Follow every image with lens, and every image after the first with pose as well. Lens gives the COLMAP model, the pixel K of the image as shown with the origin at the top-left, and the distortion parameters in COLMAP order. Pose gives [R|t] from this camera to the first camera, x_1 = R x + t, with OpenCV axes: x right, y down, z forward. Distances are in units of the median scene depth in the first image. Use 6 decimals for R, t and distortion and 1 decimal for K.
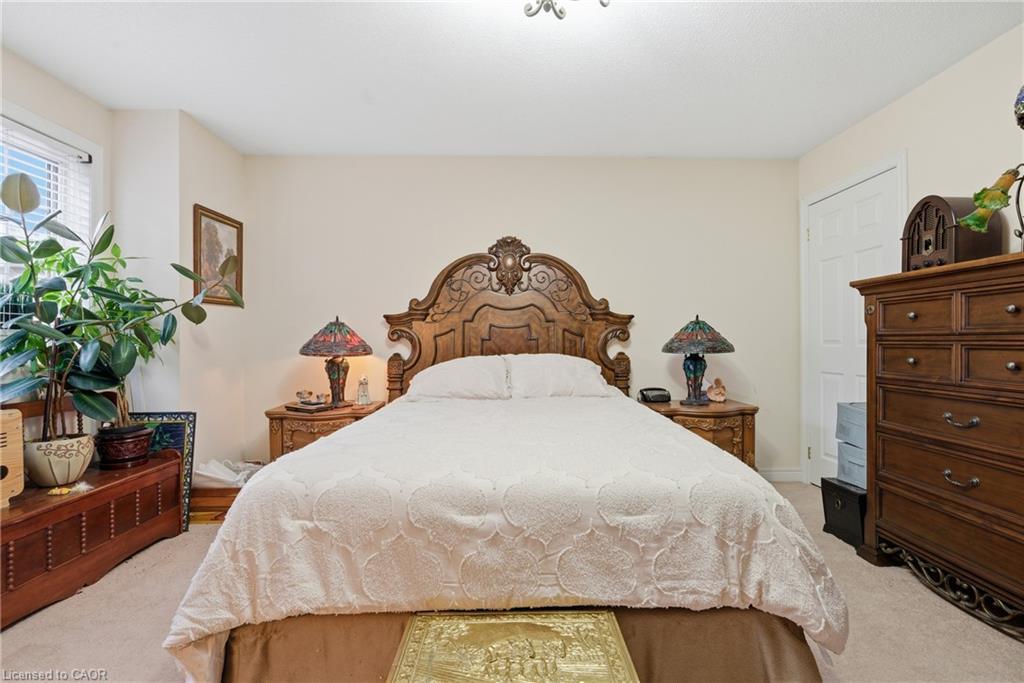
lens RADIAL K [[465.2, 0, 513.0], [0, 465.2, 344.2], [0, 0, 1]] dist [-0.005147, 0.000896]
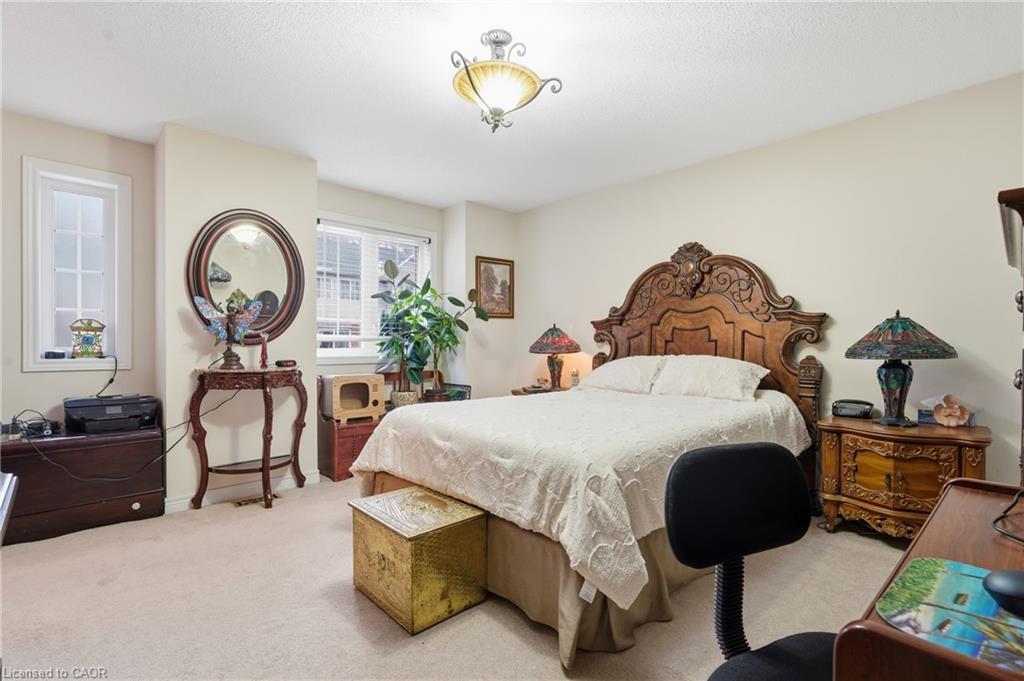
lens RADIAL K [[471.7, 0, 515.8], [0, 471.7, 355.8], [0, 0, 1]] dist [-0.002832, 0.000222]
pose [[0.679378, 0.024864, -0.733367, 0.527965], [-0.008073, 0.999619, 0.026412, -0.002651], [0.733744, -0.012023, 0.679319, -0.005570]]
